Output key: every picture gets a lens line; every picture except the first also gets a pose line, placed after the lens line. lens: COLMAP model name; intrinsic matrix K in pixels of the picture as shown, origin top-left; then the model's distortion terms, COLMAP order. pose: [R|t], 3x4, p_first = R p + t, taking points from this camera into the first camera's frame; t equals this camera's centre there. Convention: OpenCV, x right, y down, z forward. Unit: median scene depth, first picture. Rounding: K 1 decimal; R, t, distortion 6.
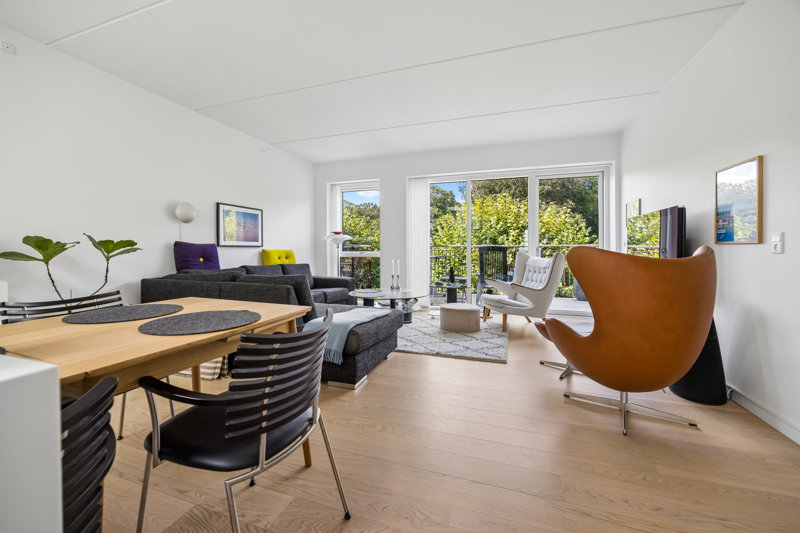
lens RADIAL K [[316.4, 0, 401.0], [0, 316.4, 252.5], [0, 0, 1]] dist [-0.000940, -0.000057]
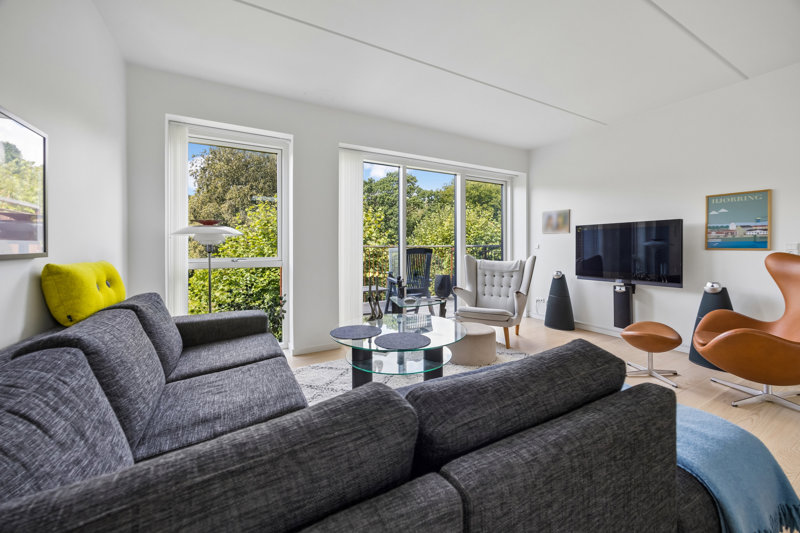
lens RADIAL K [[316.4, 0, 401.0], [0, 316.4, 252.5], [0, 0, 1]] dist [-0.000940, -0.000057]
pose [[0.669895, -0.013000, 0.742342, -0.457757], [0.007842, 0.999915, 0.010435, -0.023686], [-0.742414, -0.001169, 0.669940, 0.553574]]
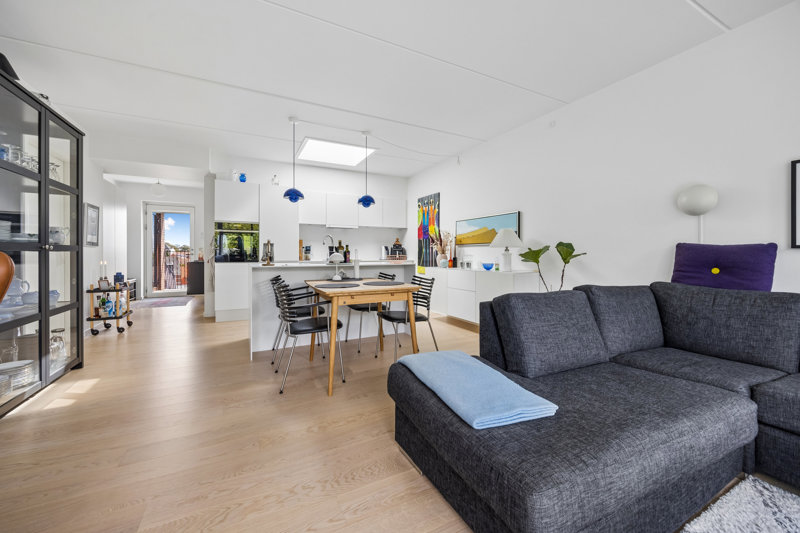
lens RADIAL K [[316.4, 0, 401.0], [0, 316.4, 252.5], [0, 0, 1]] dist [-0.000940, -0.000057]
pose [[-0.697839, -0.002262, -0.716251, 0.200856], [-0.000018, 0.999995, -0.003141, -0.009048], [0.716254, -0.002179, -0.697836, 0.813518]]
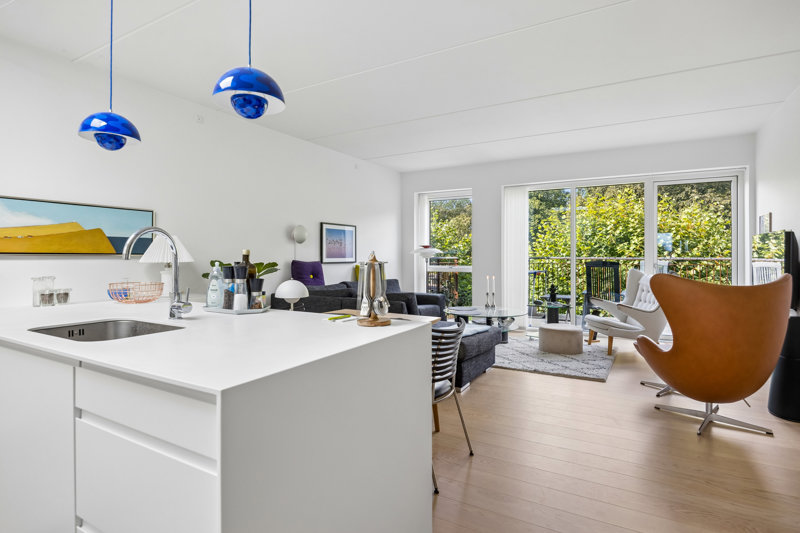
lens RADIAL K [[424.7, 0, 402.9], [0, 424.7, 259.2], [0, 0, 1]] dist [-0.002661, -0.001255]
pose [[0.980971, 0.001223, -0.194151, -0.028619], [-0.000728, 0.999996, 0.002624, -0.033902], [0.194154, -0.002433, 0.980968, -0.317714]]
